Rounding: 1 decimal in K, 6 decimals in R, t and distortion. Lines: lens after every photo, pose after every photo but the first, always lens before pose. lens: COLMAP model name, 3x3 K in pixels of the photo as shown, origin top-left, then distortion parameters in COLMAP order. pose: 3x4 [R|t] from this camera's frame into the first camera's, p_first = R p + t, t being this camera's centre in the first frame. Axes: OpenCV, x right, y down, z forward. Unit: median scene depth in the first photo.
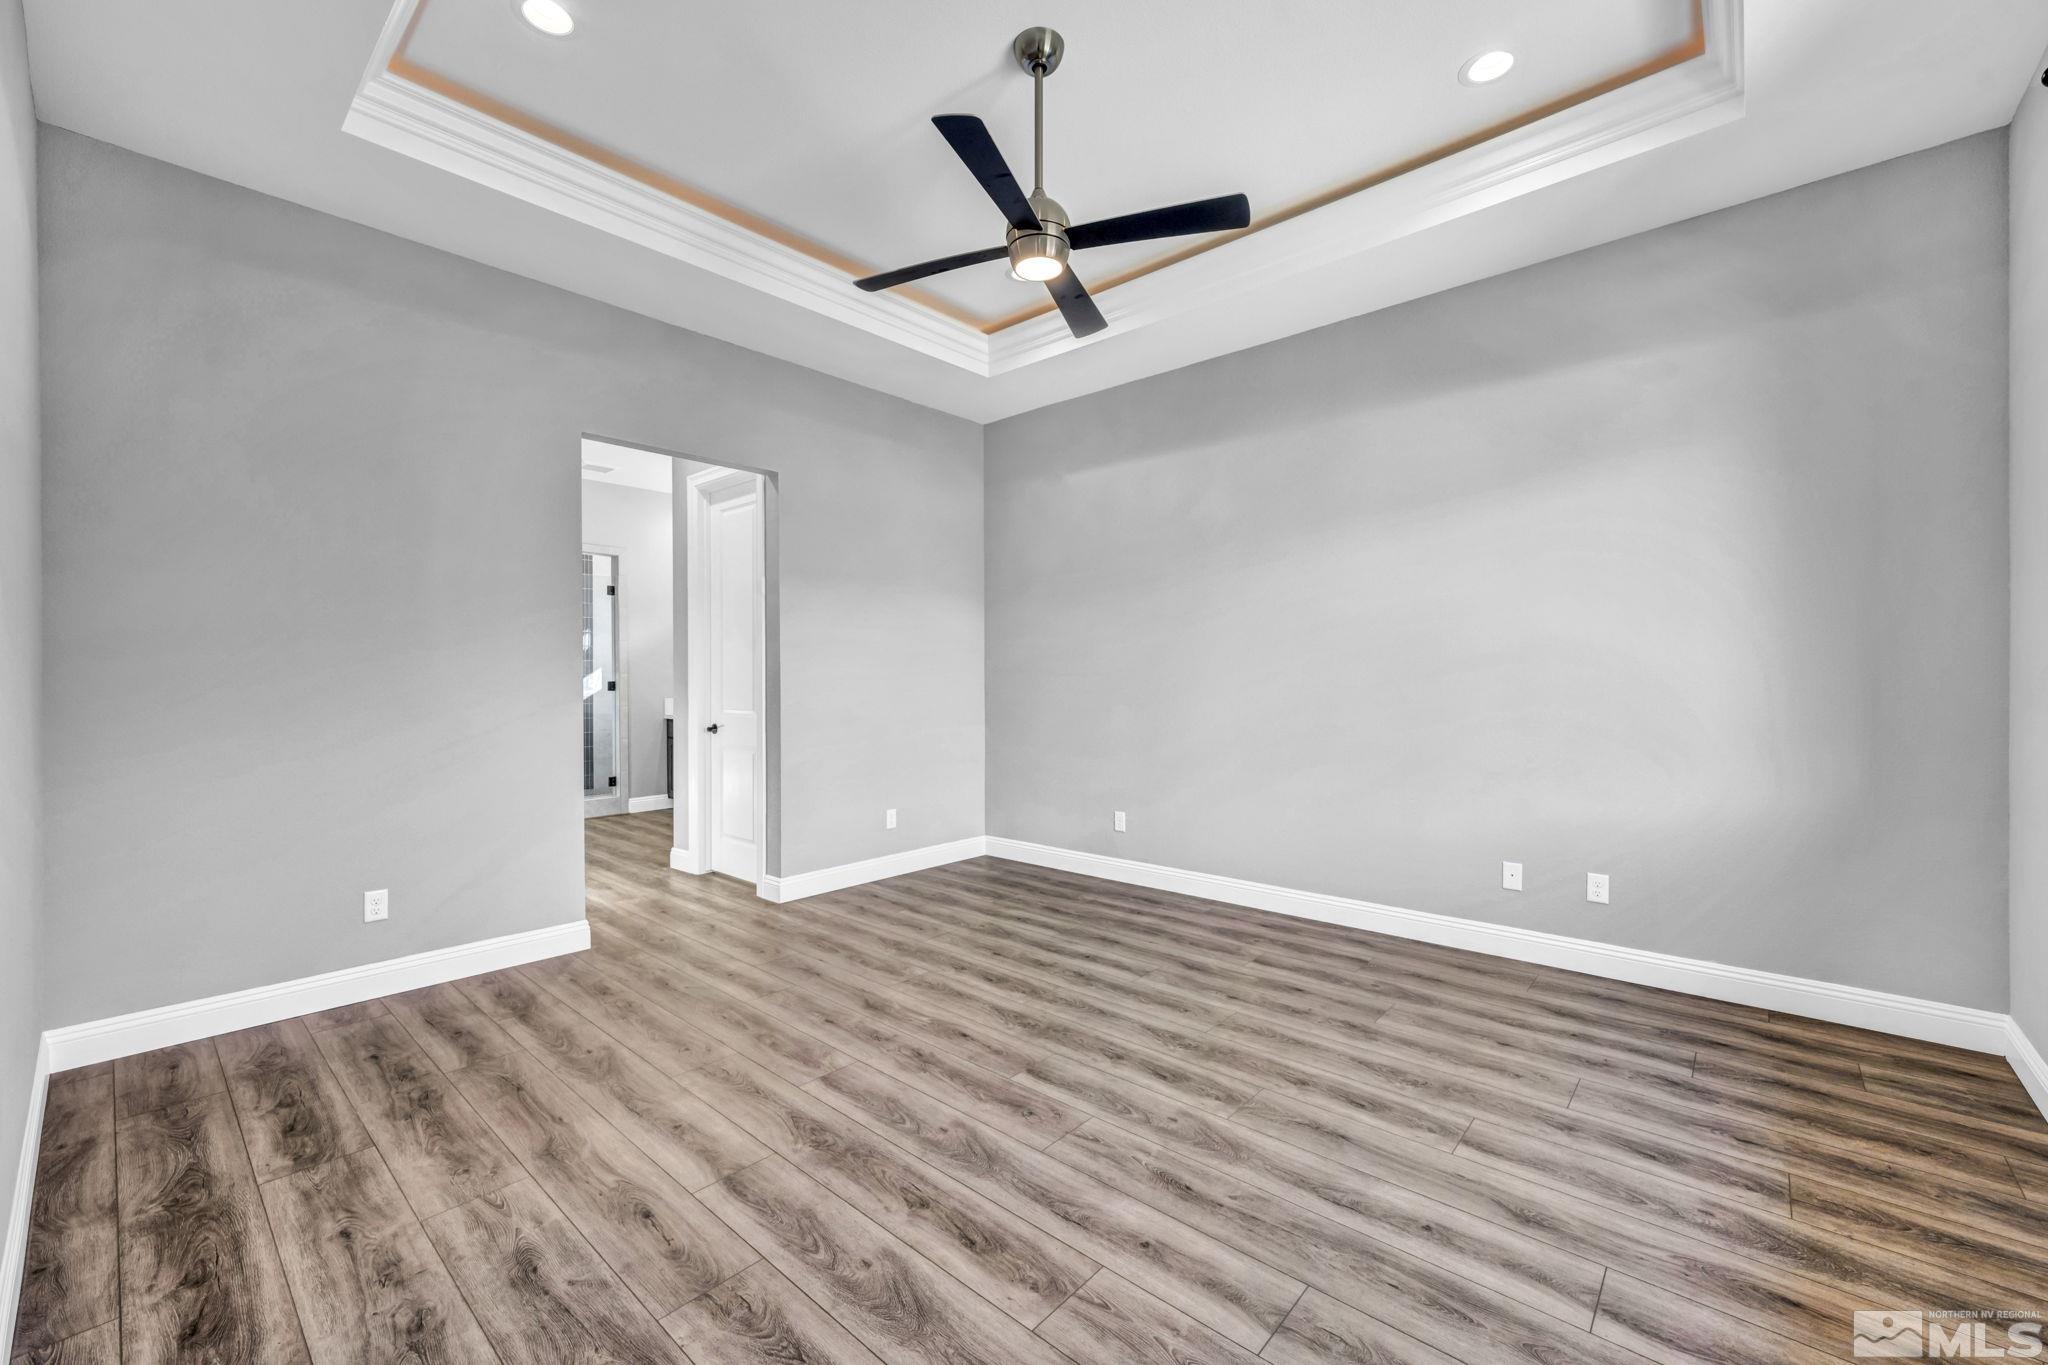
lens RADIAL K [[845.2, 0, 1030.7], [0, 845.2, 681.0], [0, 0, 1]] dist [-0.000946, -0.000411]
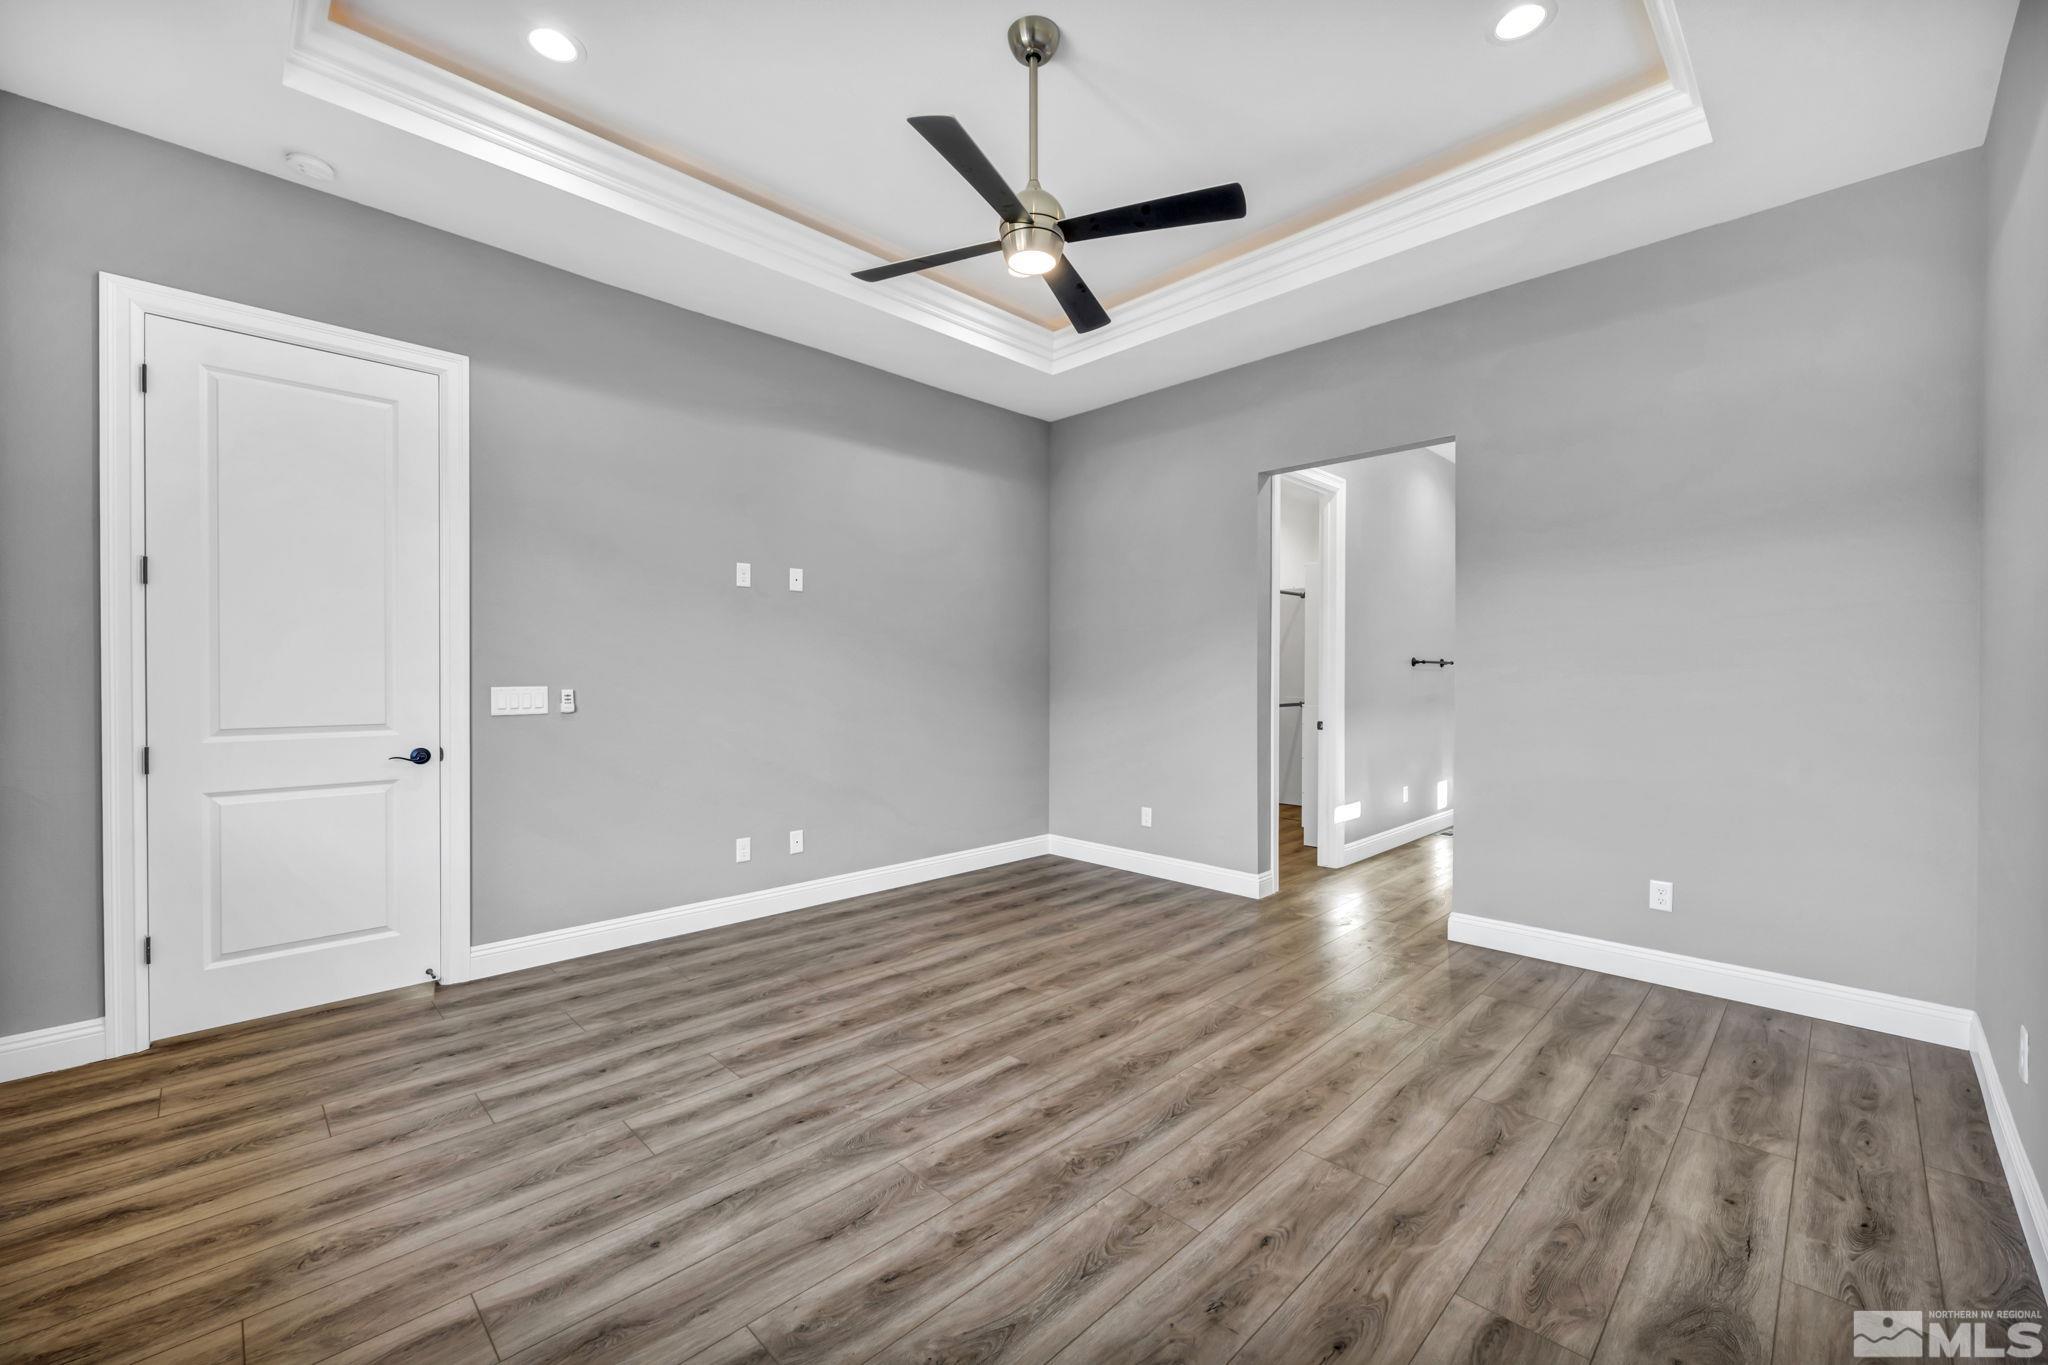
lens RADIAL K [[845.2, 0, 1030.7], [0, 845.2, 681.0], [0, 0, 1]] dist [-0.000946, -0.000411]
pose [[-0.088309, 0.012096, -0.996020, 1.019476], [-0.006911, 0.999895, 0.012756, -0.016483], [0.996069, 0.008010, -0.088217, 1.103487]]
